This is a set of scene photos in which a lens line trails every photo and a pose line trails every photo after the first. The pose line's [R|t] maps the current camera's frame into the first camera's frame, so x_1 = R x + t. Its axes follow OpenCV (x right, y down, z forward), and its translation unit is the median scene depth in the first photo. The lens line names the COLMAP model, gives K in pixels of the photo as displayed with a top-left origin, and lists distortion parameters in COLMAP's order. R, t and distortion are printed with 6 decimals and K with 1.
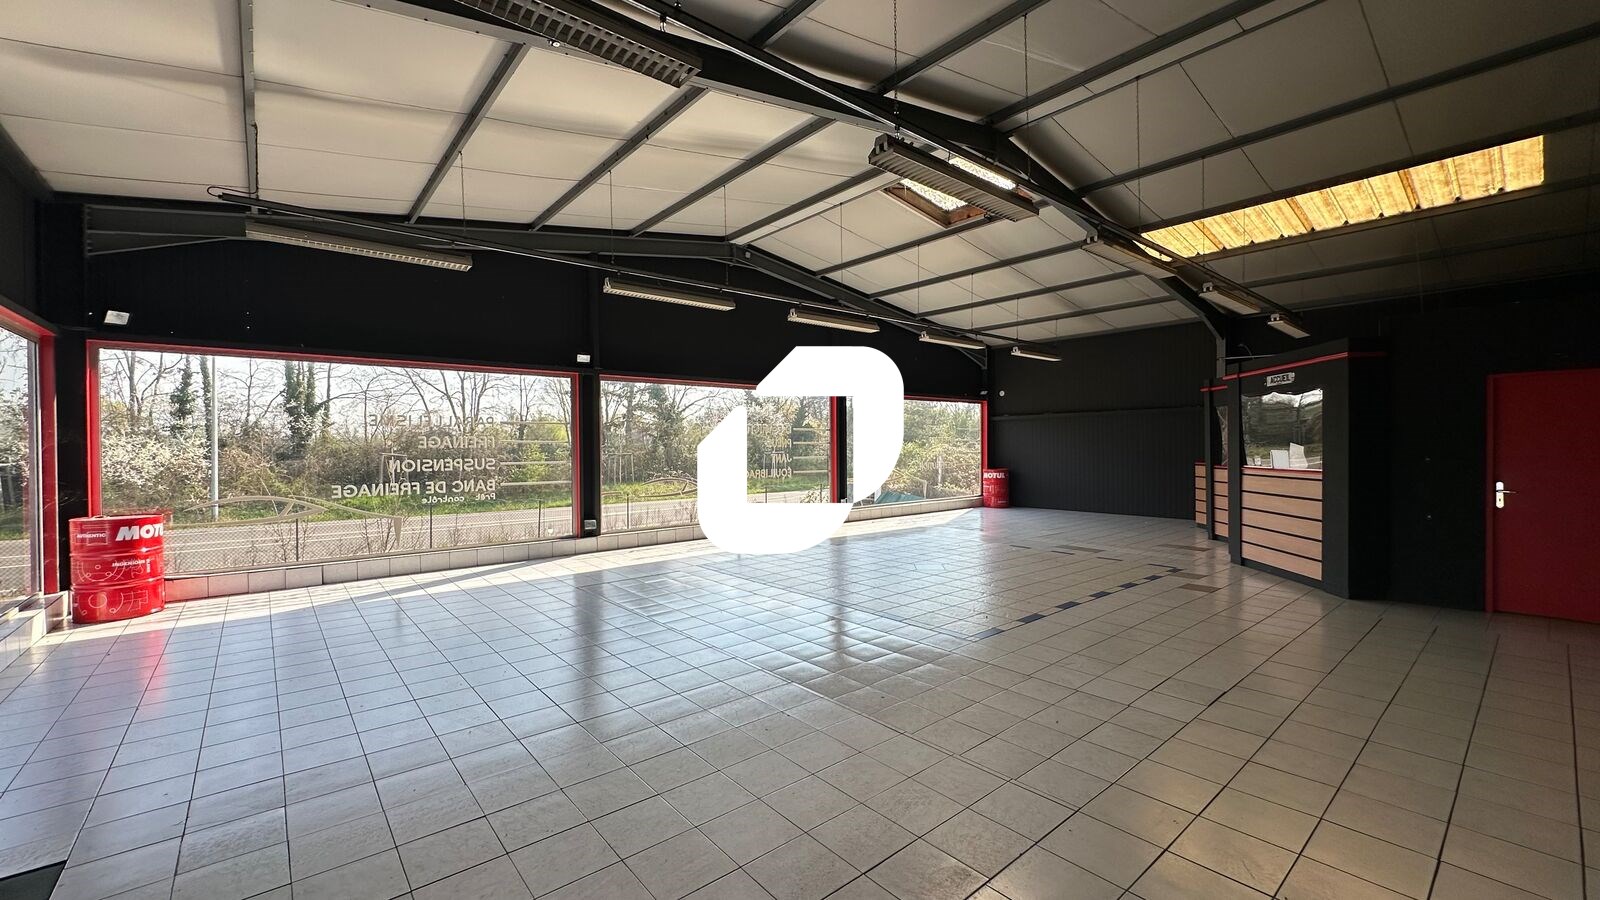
lens RADIAL K [[638.2, 0, 800.0], [0, 638.2, 450.0], [0, 0, 1]] dist [-0.001240, 0.000456]
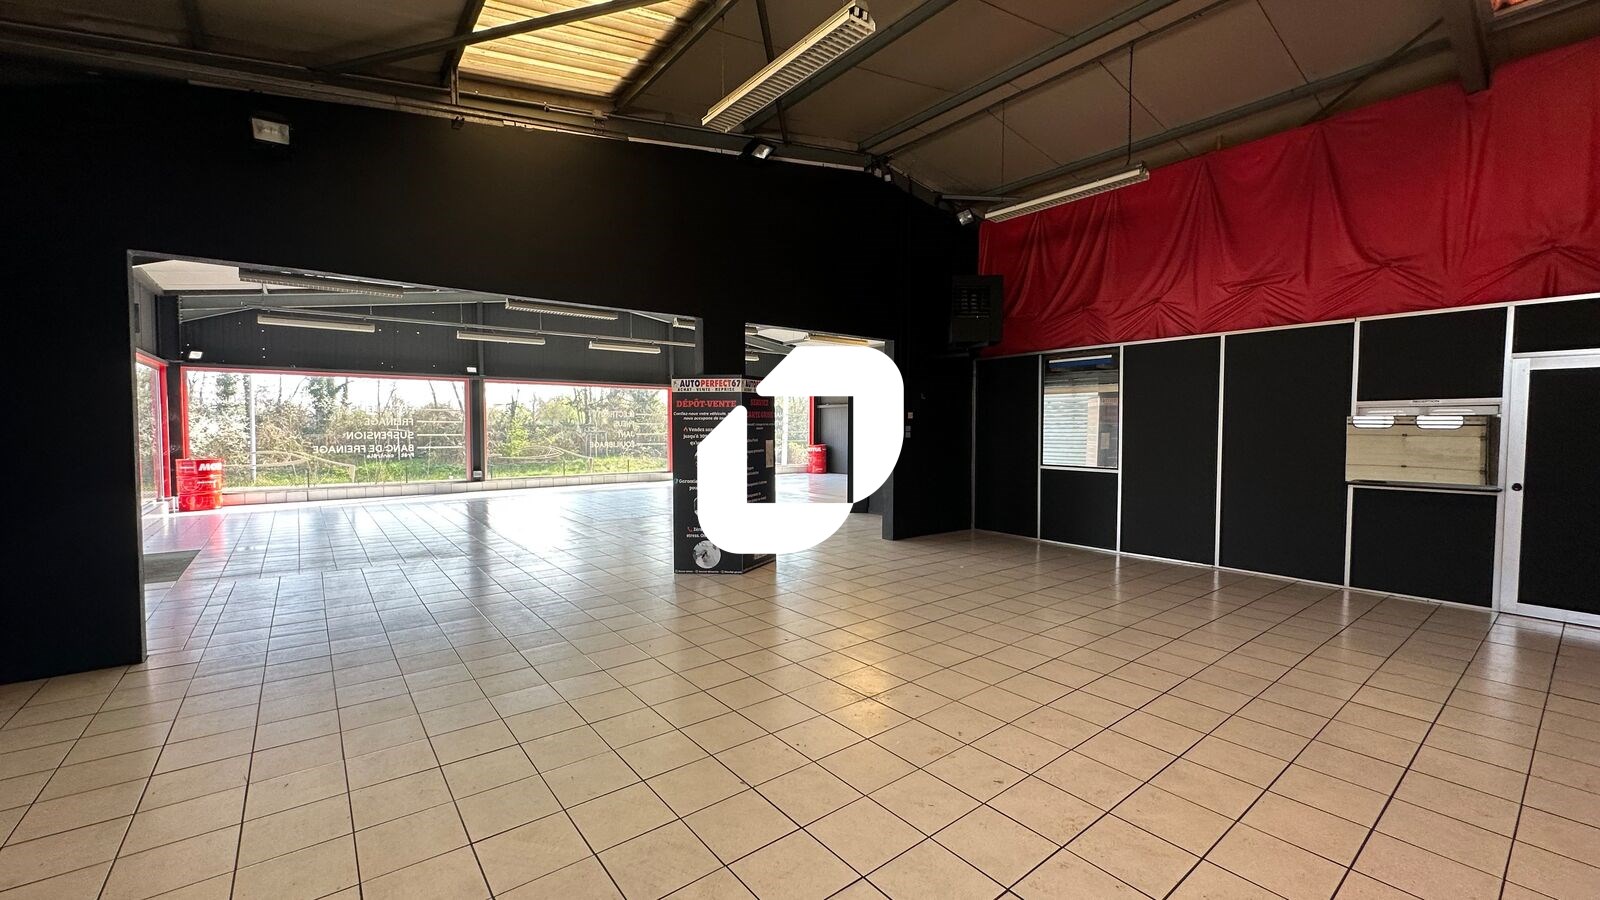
lens RADIAL K [[638.2, 0, 800.0], [0, 638.2, 450.0], [0, 0, 1]] dist [-0.001240, 0.000456]
pose [[0.999289, 0.010772, -0.036138, 0.519477], [-0.009643, 0.999464, 0.031273, -0.000710], [0.036455, -0.030902, 0.998857, -0.546293]]
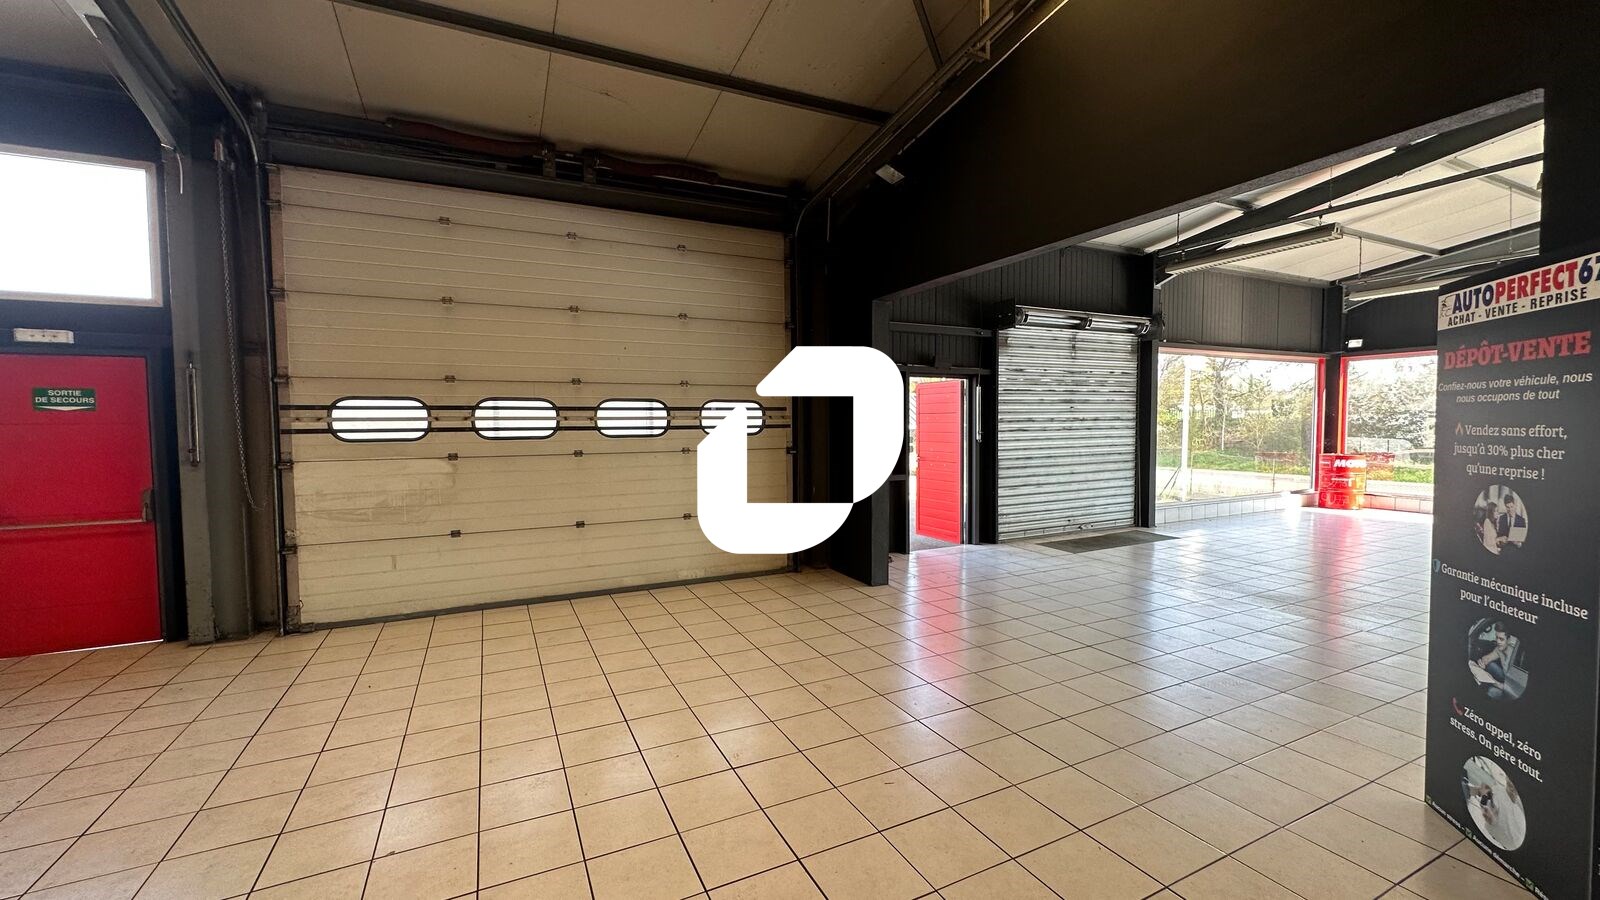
lens RADIAL K [[638.2, 0, 800.0], [0, 638.2, 450.0], [0, 0, 1]] dist [-0.001240, 0.000456]
pose [[-0.247428, 0.052673, -0.967474, 0.681204], [0.002139, 0.998548, 0.053818, -0.006269], [0.968904, 0.011246, -0.247181, -0.036569]]
